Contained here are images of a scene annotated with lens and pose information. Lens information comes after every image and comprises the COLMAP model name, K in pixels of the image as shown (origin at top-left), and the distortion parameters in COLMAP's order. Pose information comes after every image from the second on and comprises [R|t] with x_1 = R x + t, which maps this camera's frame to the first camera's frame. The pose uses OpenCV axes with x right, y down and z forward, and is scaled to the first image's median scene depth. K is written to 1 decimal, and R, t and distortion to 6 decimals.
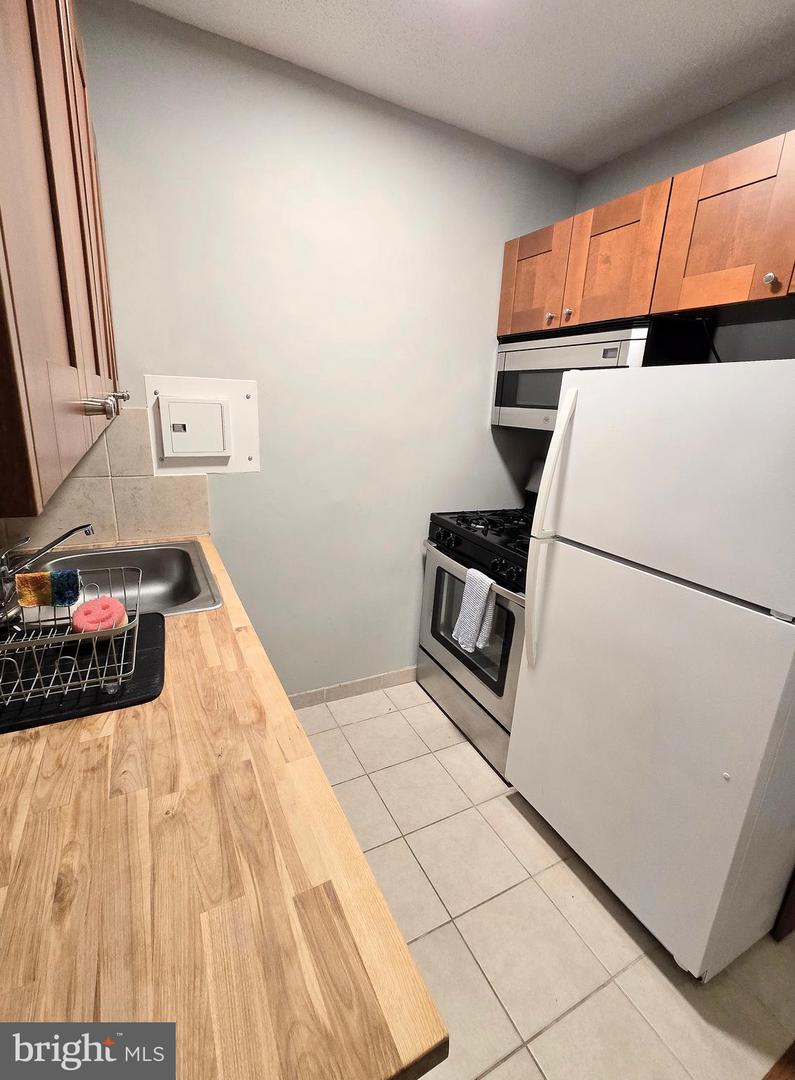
lens RADIAL K [[475.1, 0, 396.7], [0, 475.1, 536.1], [0, 0, 1]] dist [-0.002039, 0.000058]
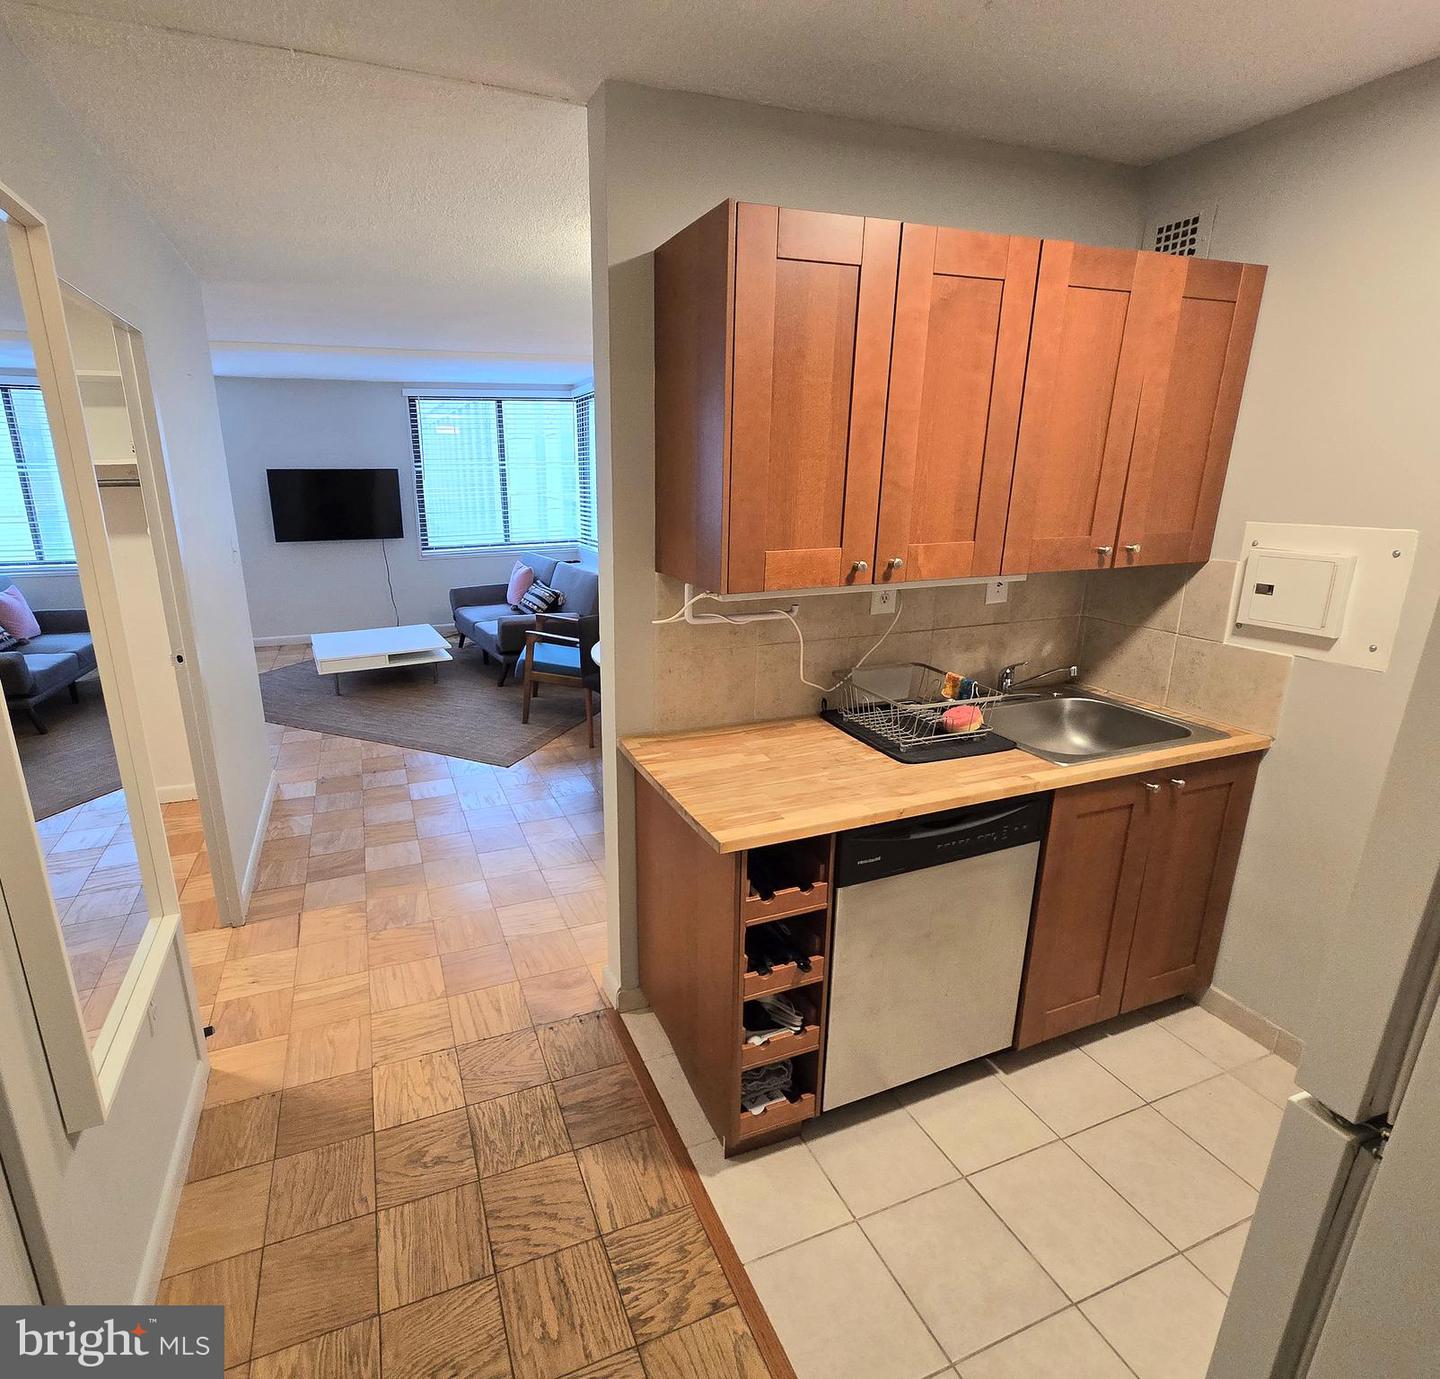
lens RADIAL K [[757.6, 0, 631.7], [0, 757.6, 680.9], [0, 0, 1]] dist [-0.005274, -0.000041]
pose [[-0.131655, 0.222094, -0.966096, 0.875045], [-0.268761, 0.930079, 0.250440, -0.119264], [0.954167, 0.292621, -0.062760, 0.143545]]
